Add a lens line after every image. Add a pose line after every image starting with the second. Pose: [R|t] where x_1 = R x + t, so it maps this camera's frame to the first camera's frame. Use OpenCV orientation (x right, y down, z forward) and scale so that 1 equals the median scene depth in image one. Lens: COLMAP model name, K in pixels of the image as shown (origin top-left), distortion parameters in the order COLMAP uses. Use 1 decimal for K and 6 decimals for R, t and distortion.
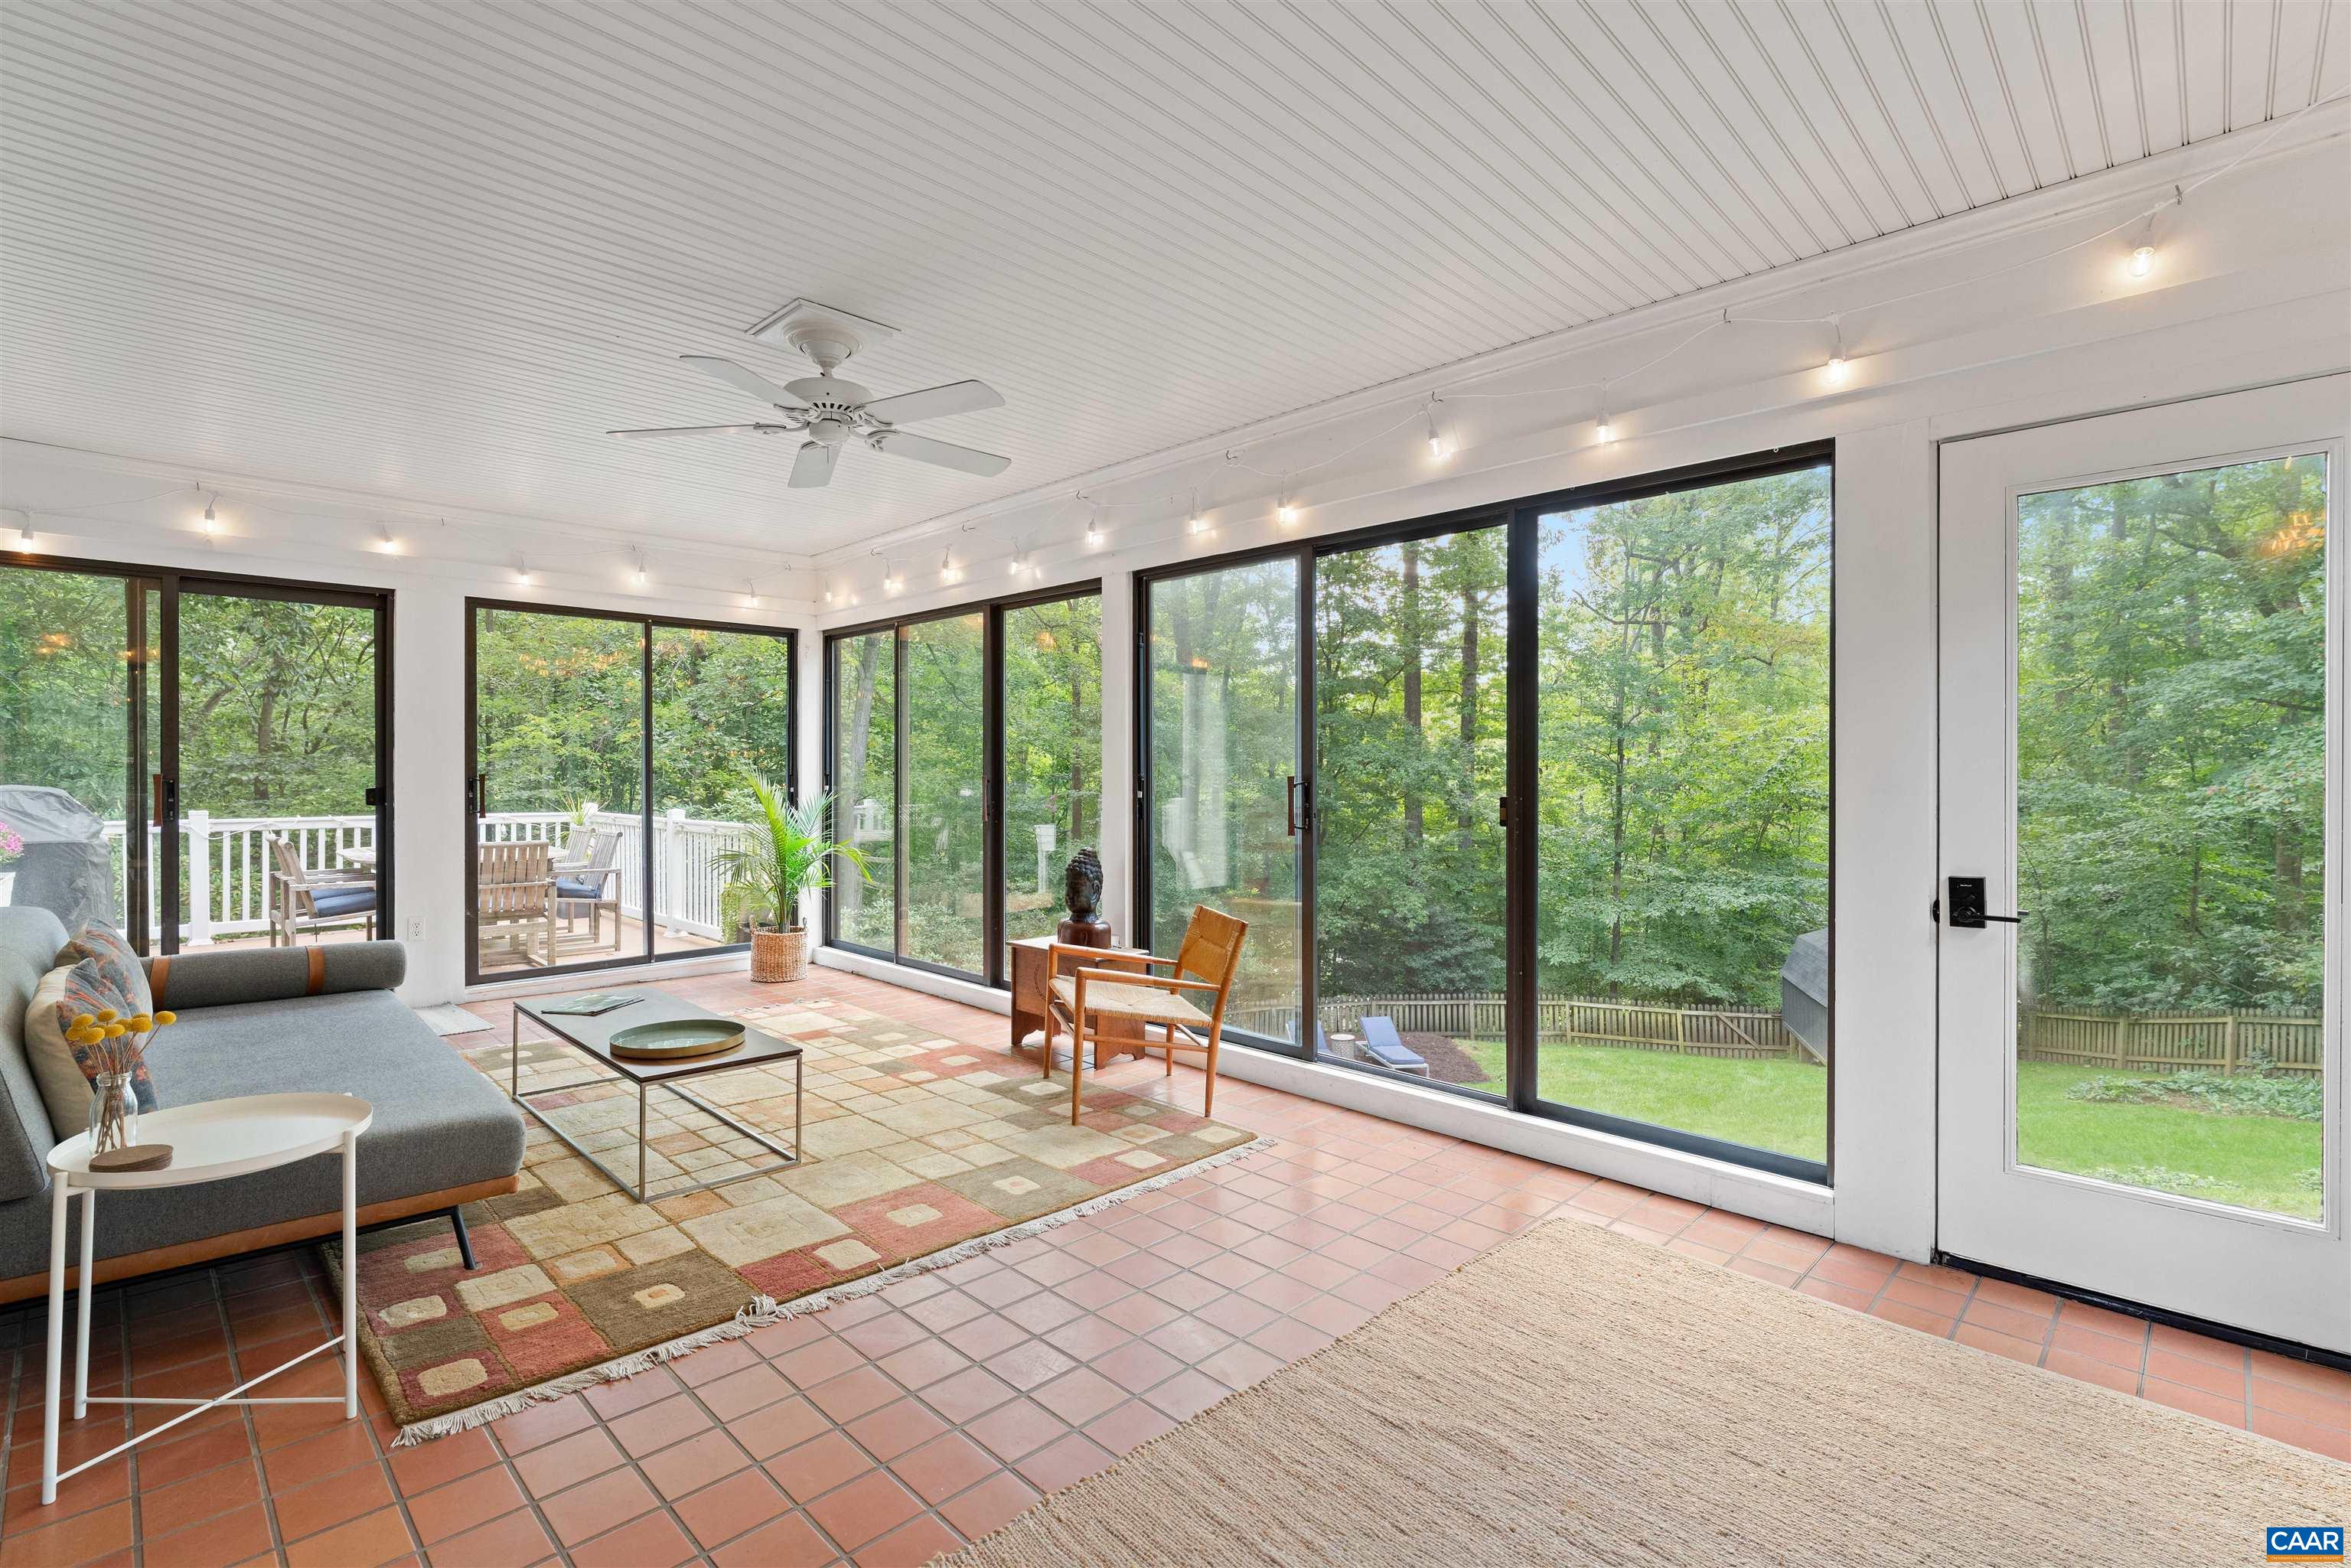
lens RADIAL K [[1078.4, 0, 1176.1], [0, 1078.4, 779.4], [0, 0, 1]] dist [-0.005855, 0.000630]
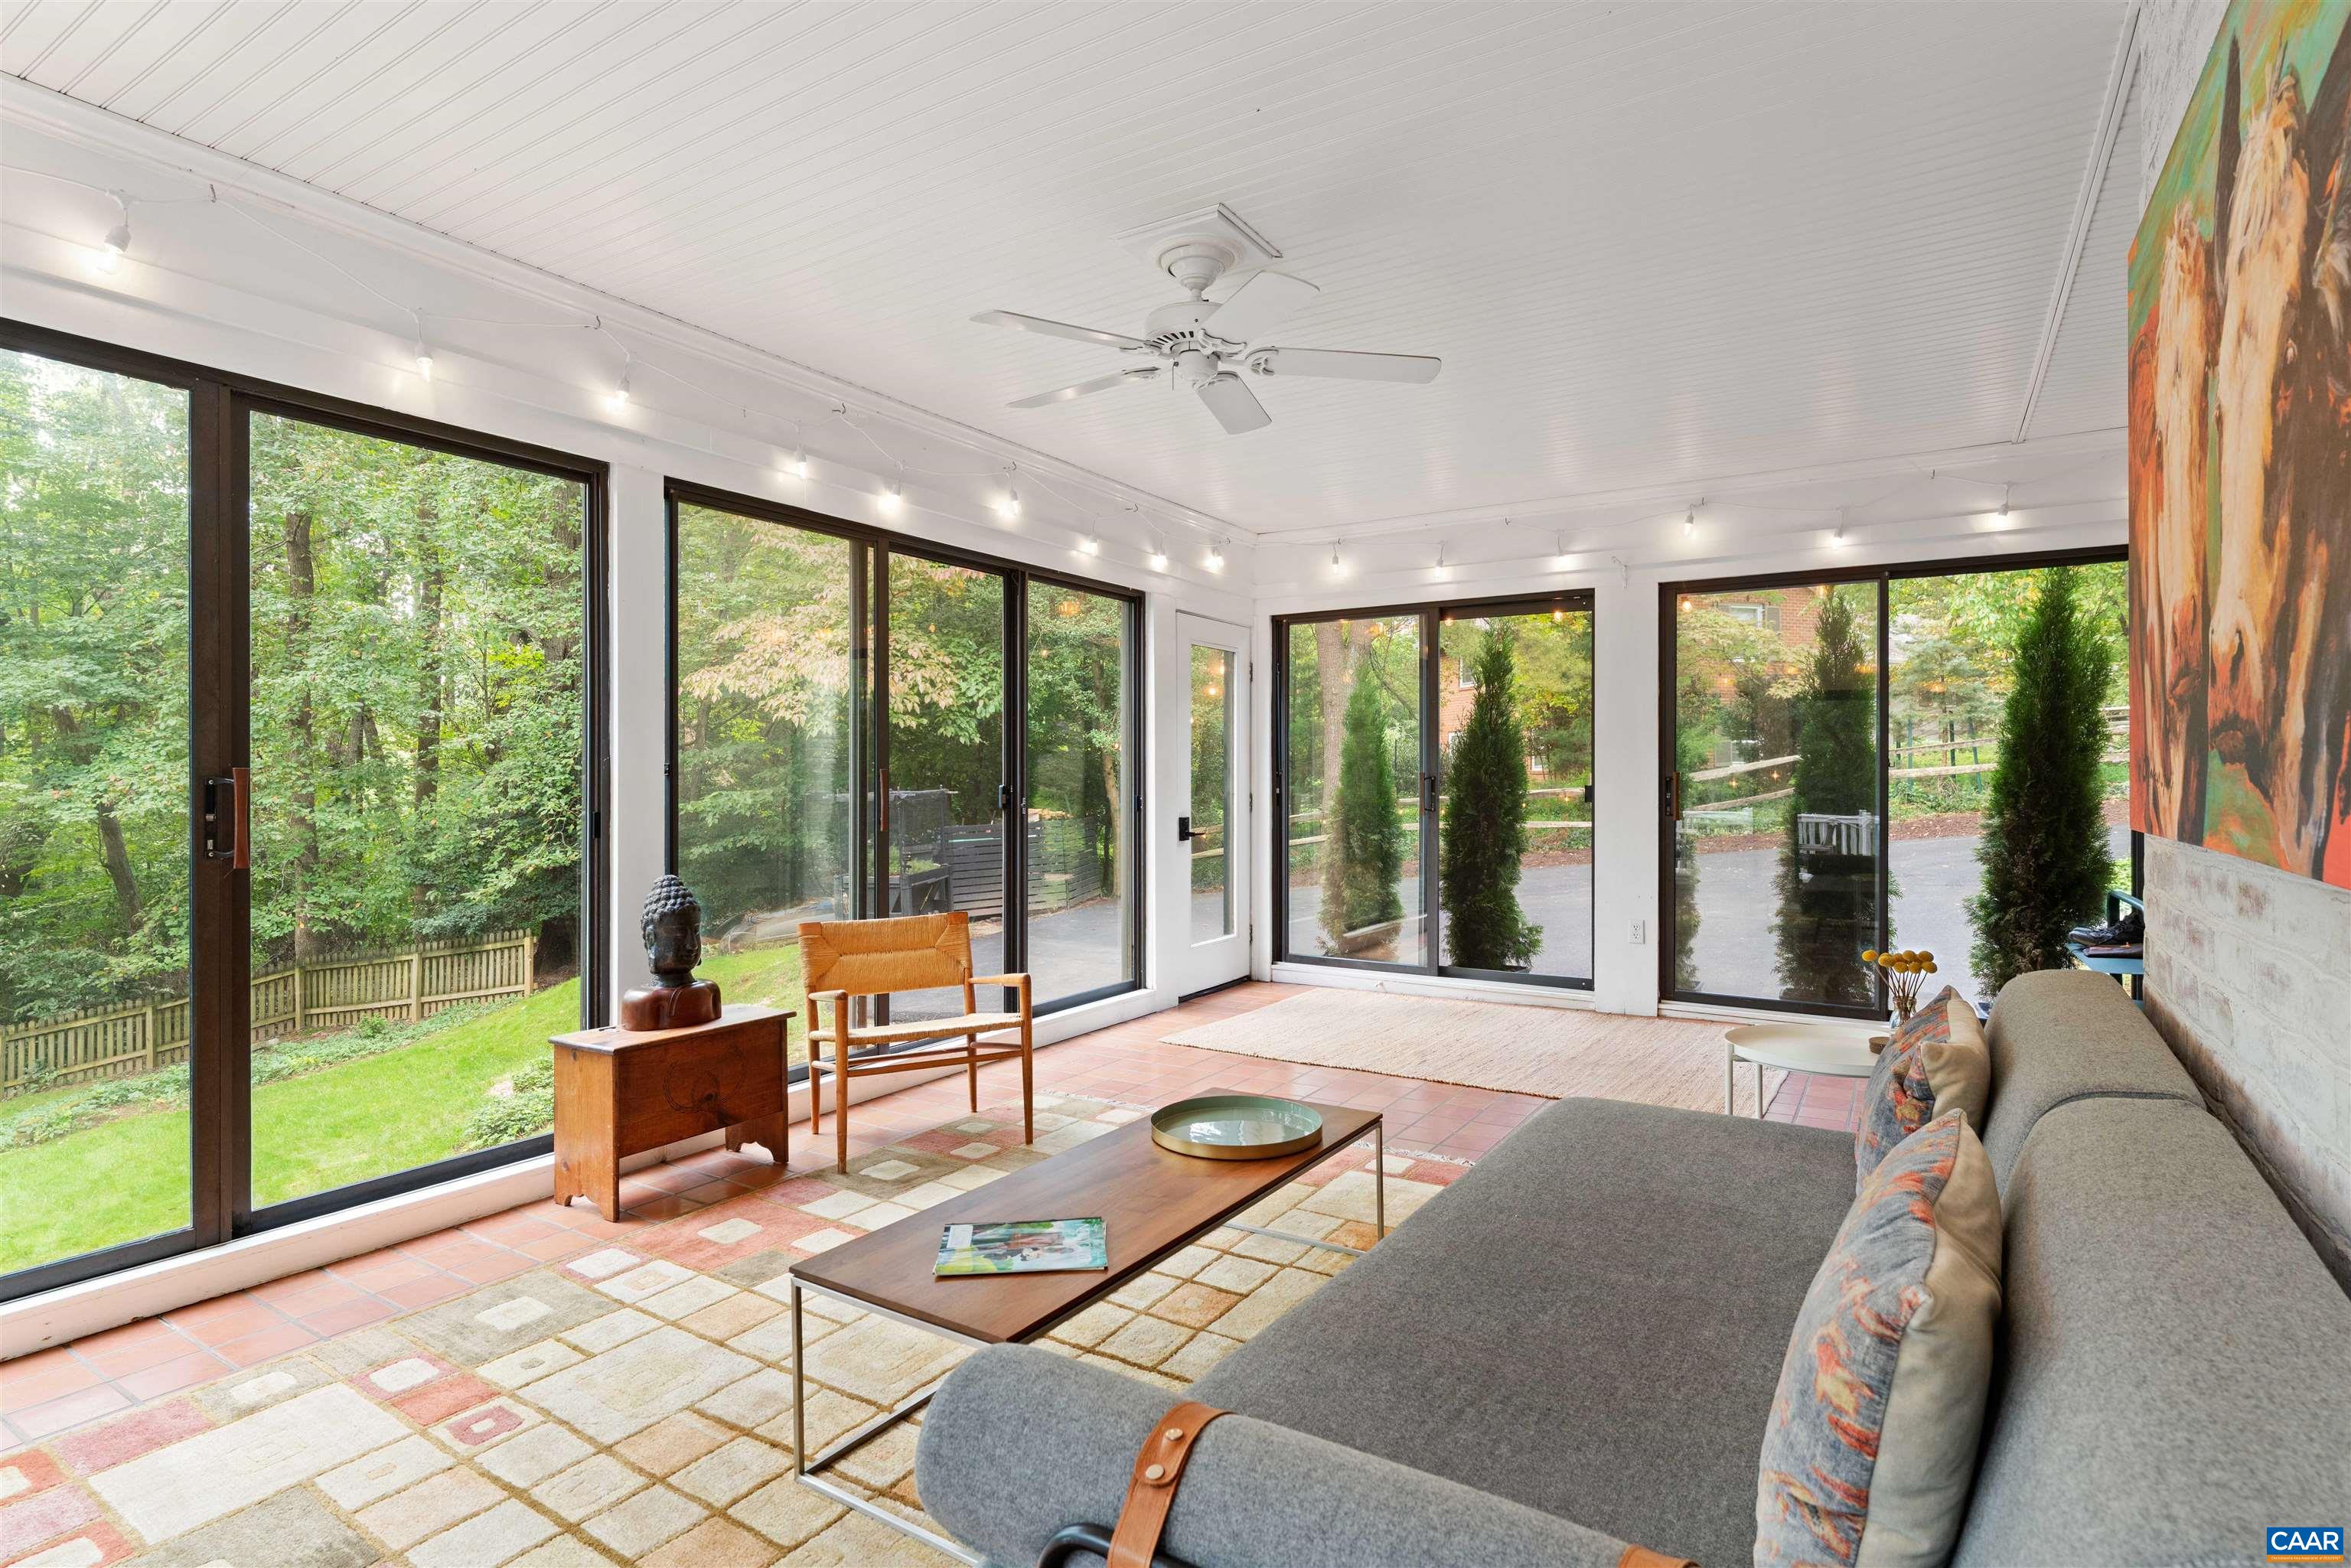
lens RADIAL K [[1161.4, 0, 1170.3], [0, 1161.4, 777.8], [0, 0, 1]] dist [-0.000759, -0.000251]
pose [[-0.208847, -0.000697, 0.977948, -0.743827], [0.007835, 0.999966, 0.002386, 0.003110], [-0.977917, 0.008160, -0.208834, 0.737692]]
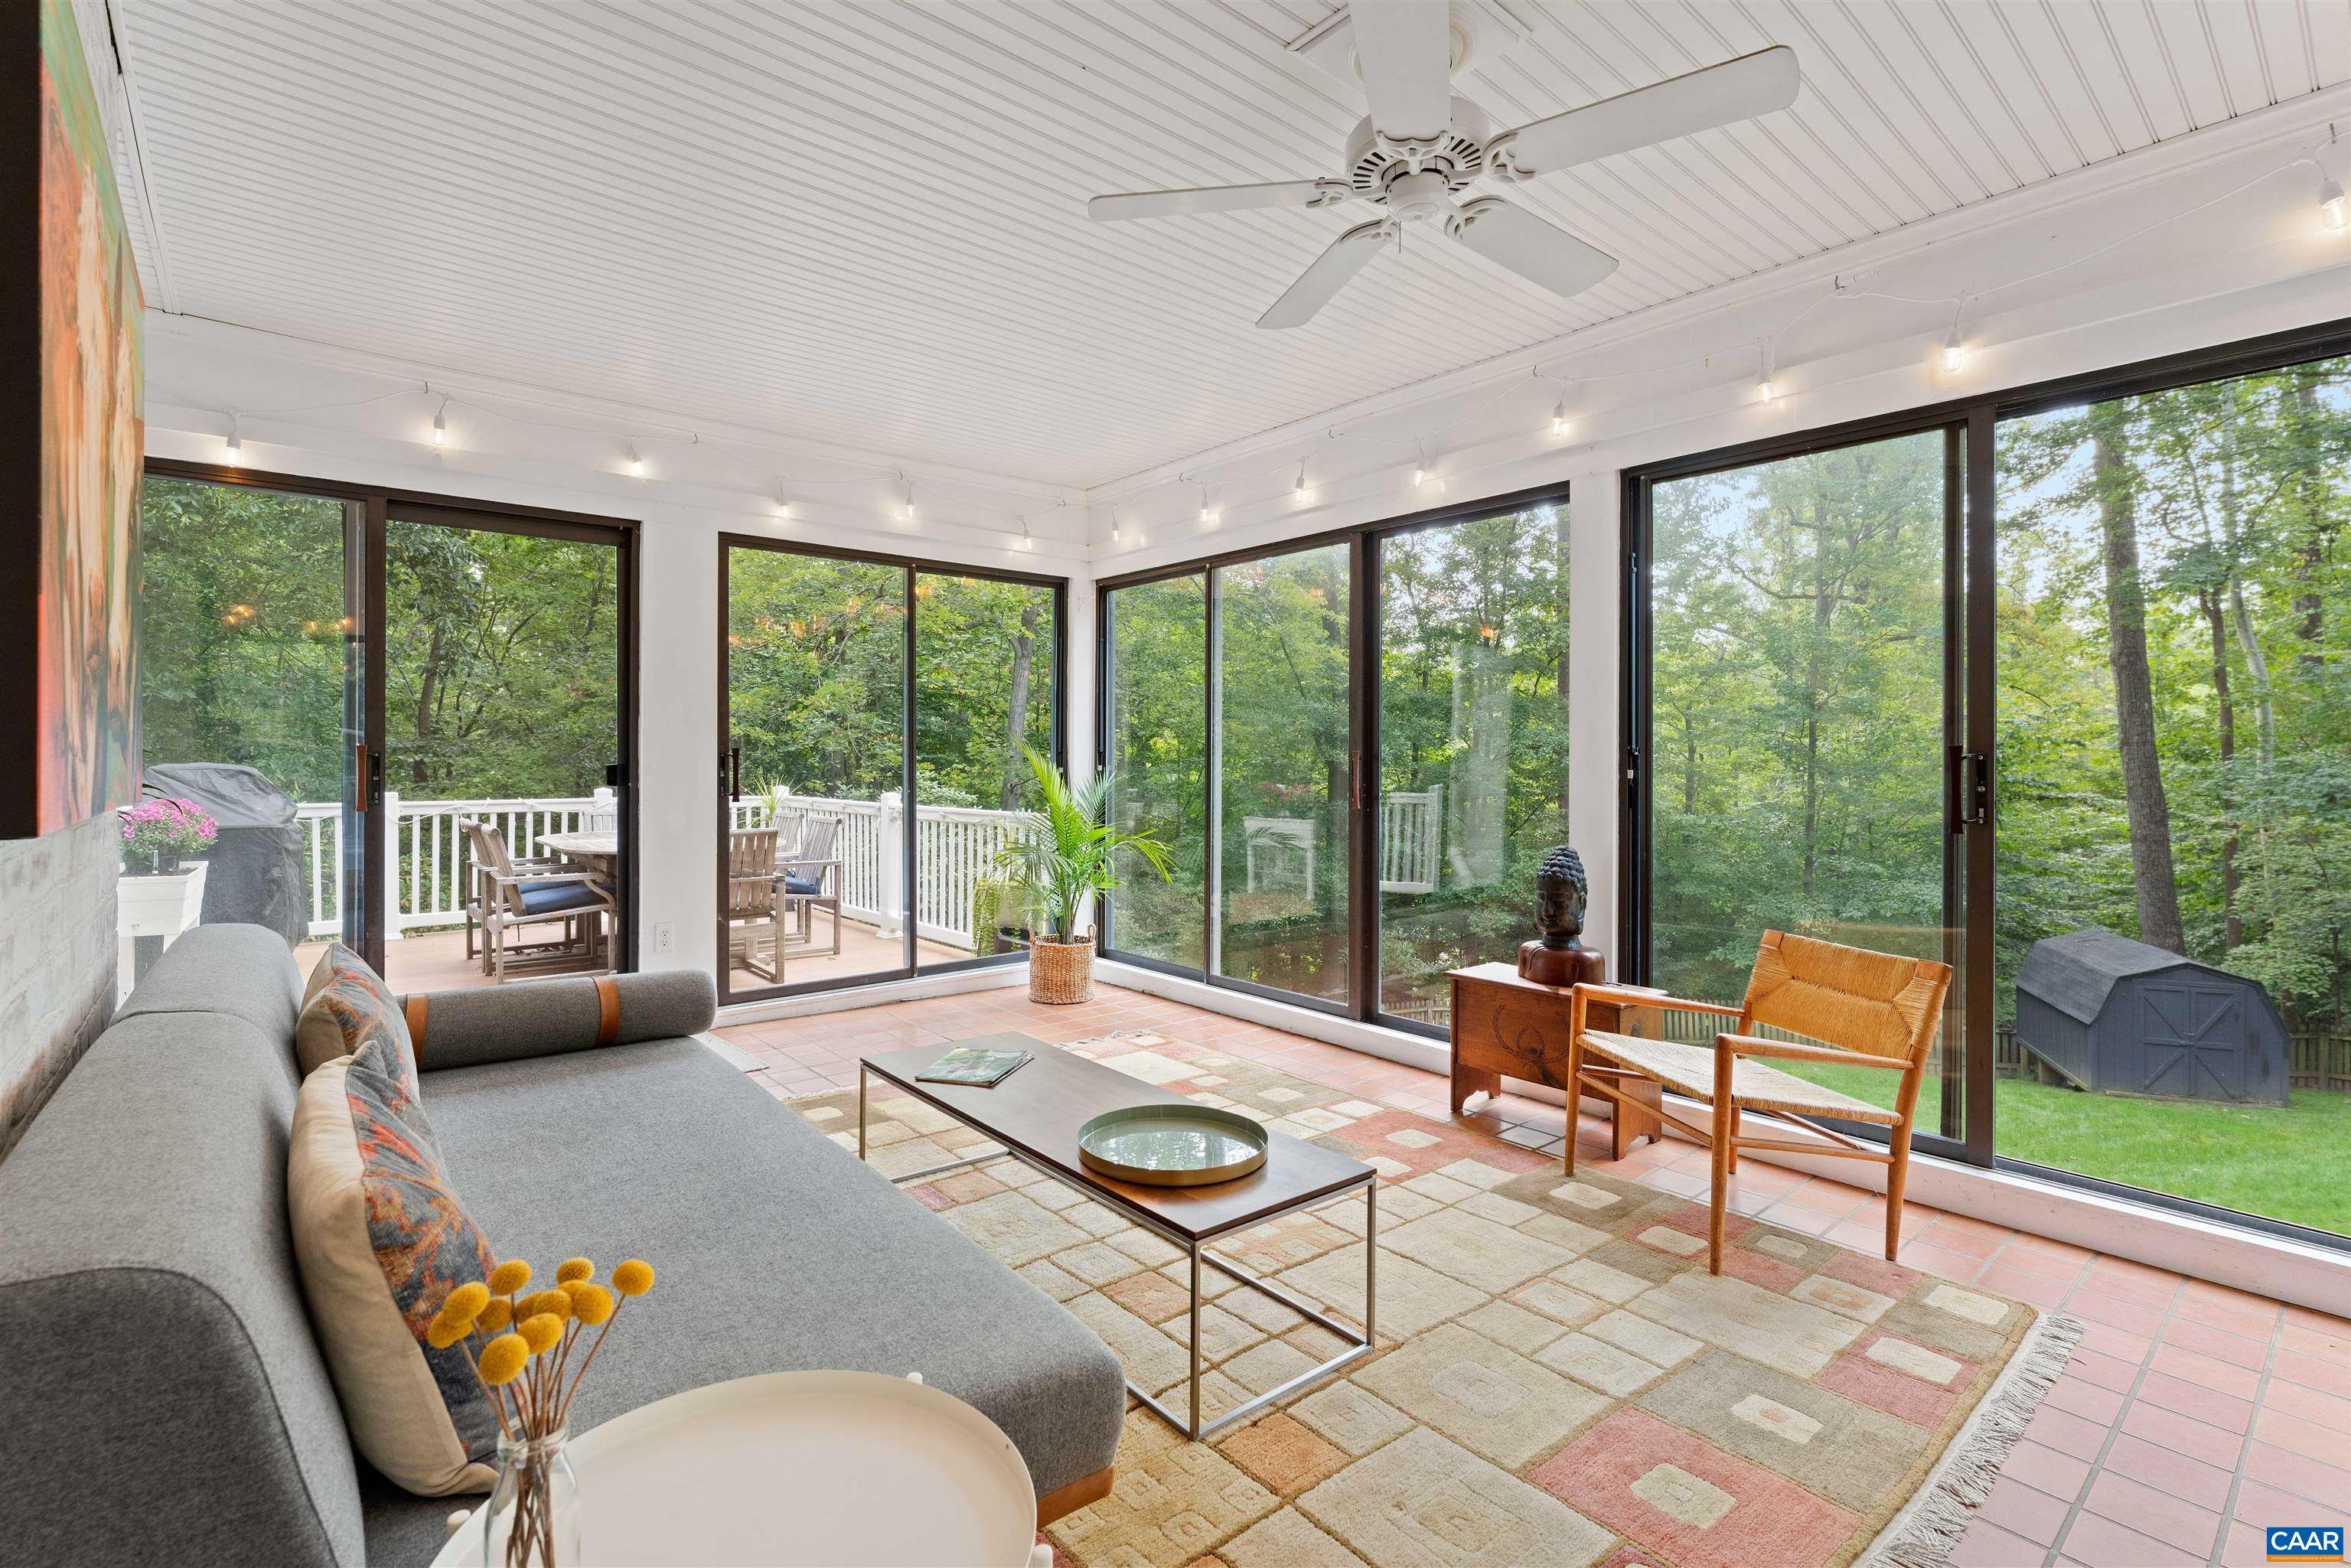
lens RADIAL K [[1080.5, 0, 1168.0], [0, 1080.5, 763.0], [0, 0, 1]] dist [-0.003813, -0.000660]
pose [[0.996090, 0.001788, -0.088329, -0.249749], [-0.002068, 0.999993, -0.003074, 0.008416], [0.088323, 0.003245, 0.996087, 0.214576]]
